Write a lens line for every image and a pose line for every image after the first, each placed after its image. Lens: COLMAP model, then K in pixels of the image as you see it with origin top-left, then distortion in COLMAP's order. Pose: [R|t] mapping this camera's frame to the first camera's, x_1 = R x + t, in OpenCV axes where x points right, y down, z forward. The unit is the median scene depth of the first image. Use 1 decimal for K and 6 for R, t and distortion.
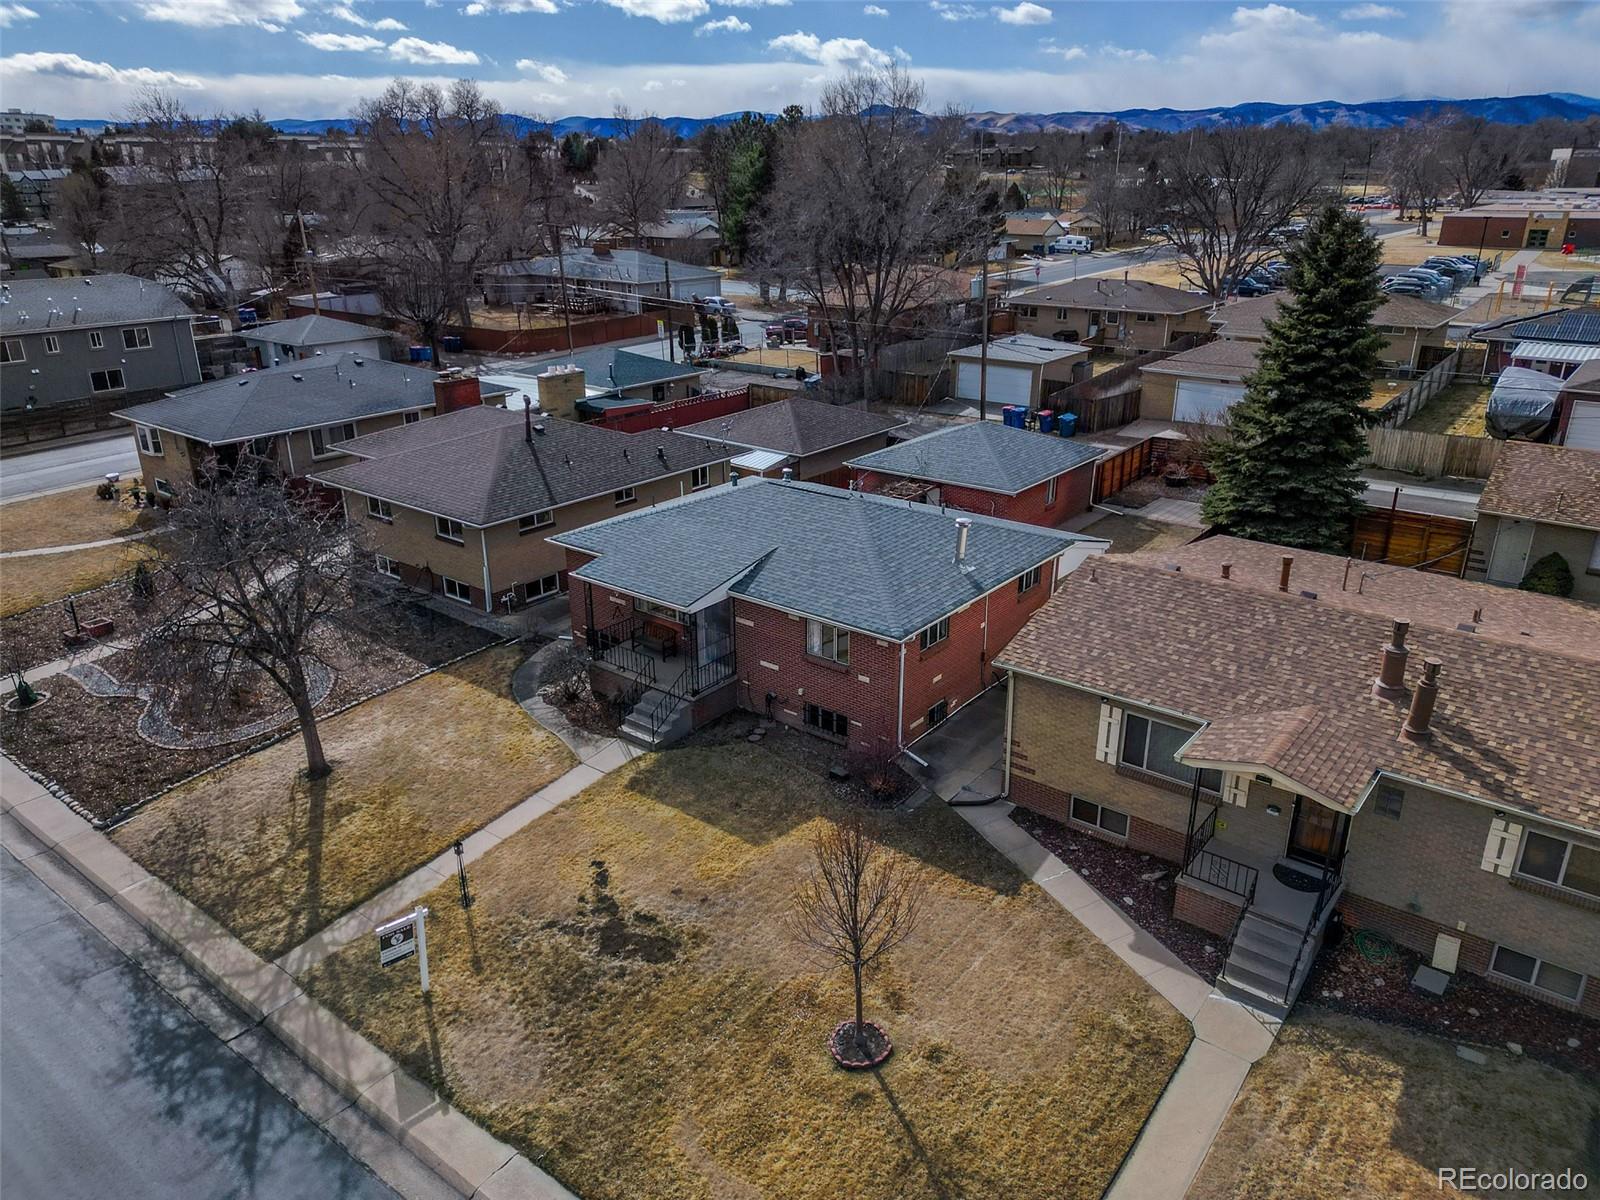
lens RADIAL K [[1138.5, 0, 792.3], [0, 1138.5, 604.5], [0, 0, 1]] dist [0.019246, -0.001159]
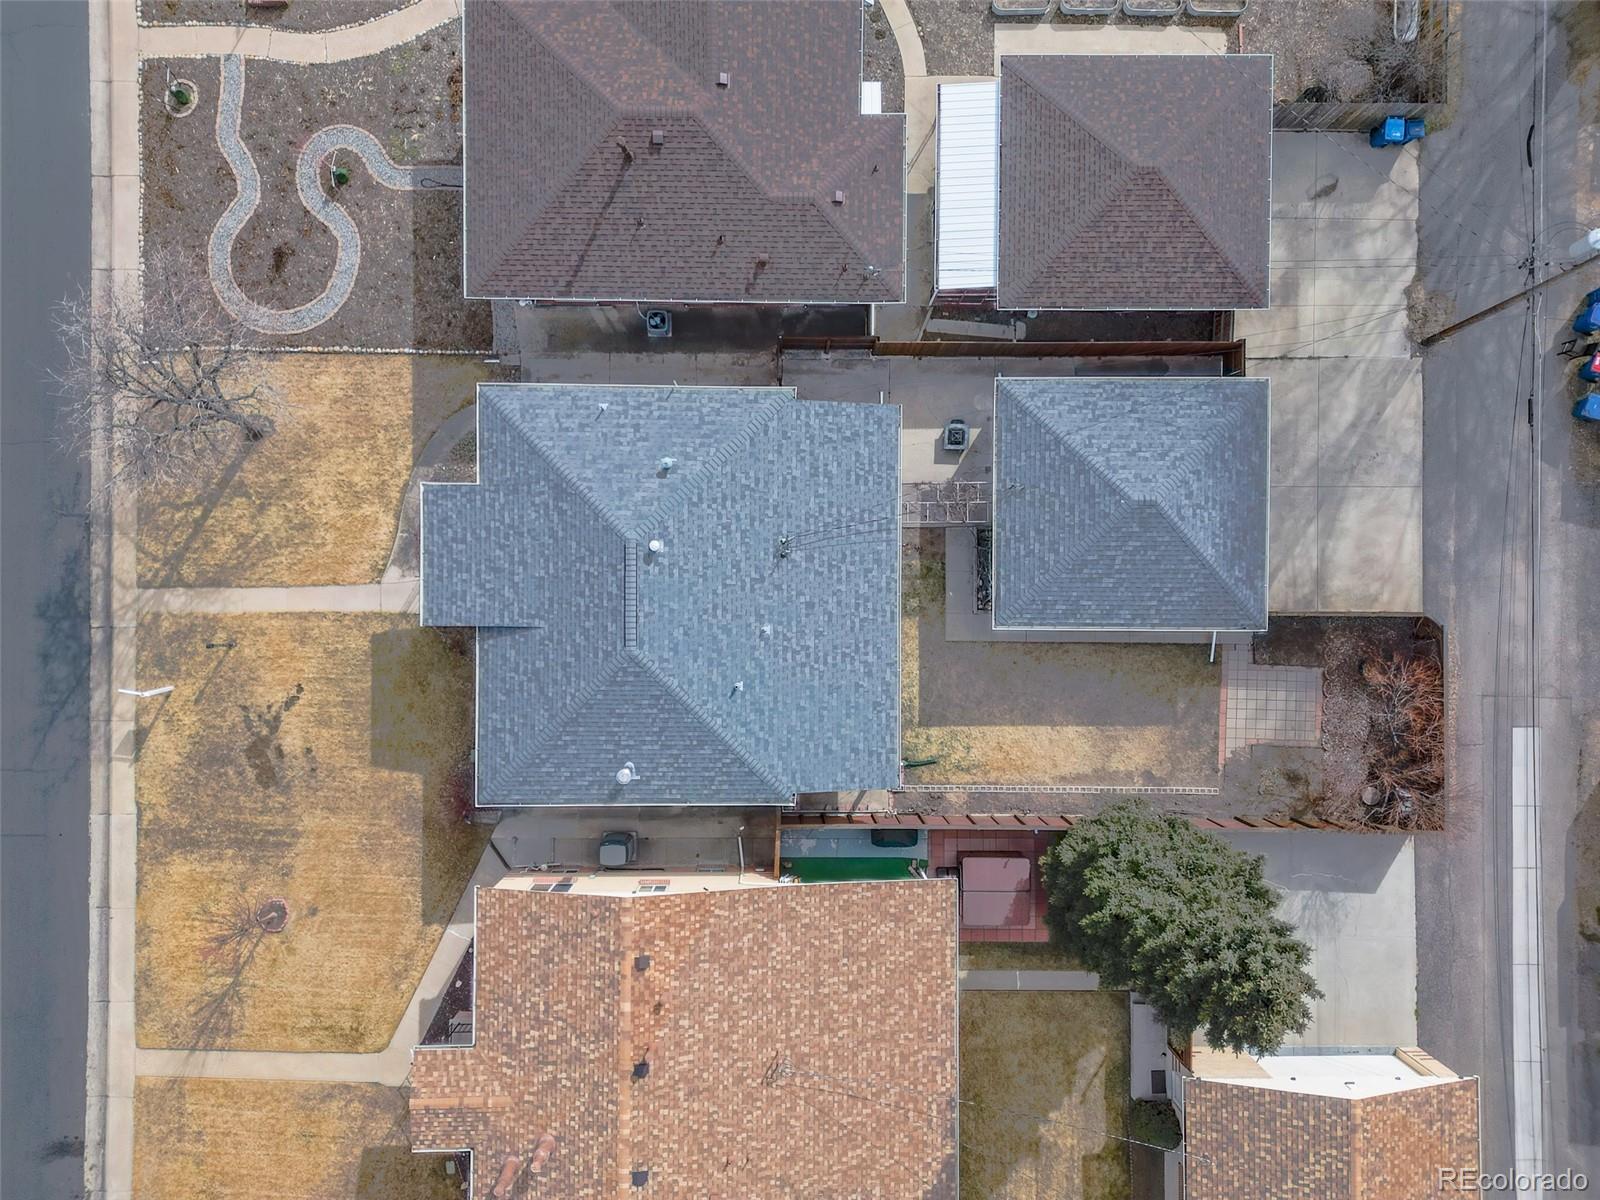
lens RADIAL K [[1138.5, 0, 792.3], [0, 1138.5, 604.5], [0, 0, 1]] dist [0.019246, -0.001159]
pose [[0.618411, 0.785736, 0.013698, 0.133035], [-0.289046, 0.211215, 0.933724, -1.466199], [0.730767, -0.581384, 0.357732, 1.031030]]
